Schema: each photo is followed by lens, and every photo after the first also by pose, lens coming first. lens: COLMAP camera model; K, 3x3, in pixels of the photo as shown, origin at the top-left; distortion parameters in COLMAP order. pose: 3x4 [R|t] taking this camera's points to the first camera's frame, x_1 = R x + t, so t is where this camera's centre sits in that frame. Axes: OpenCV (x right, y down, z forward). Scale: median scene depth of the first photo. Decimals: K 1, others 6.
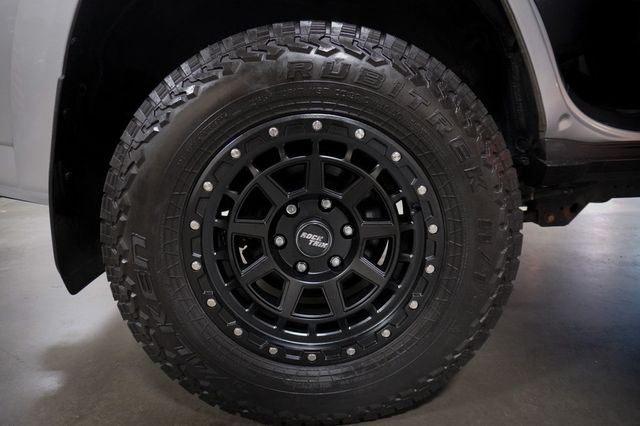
lens RADIAL K [[441.8, 0, 318.9], [0, 441.8, 214.9], [0, 0, 1]] dist [-0.011358, -0.001255]
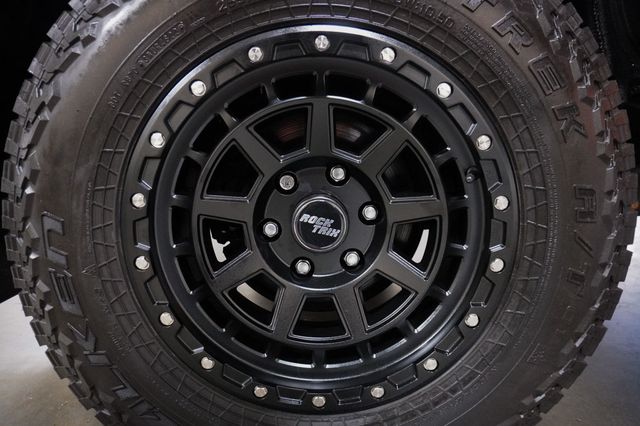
lens RADIAL K [[441.8, 0, 318.9], [0, 441.8, 214.9], [0, 0, 1]] dist [-0.011358, -0.001255]
pose [[0.999657, -0.011758, -0.023392, 0.003289], [0.010622, 0.998785, -0.048122, 0.076894], [0.023929, 0.047858, 0.998568, 0.335066]]
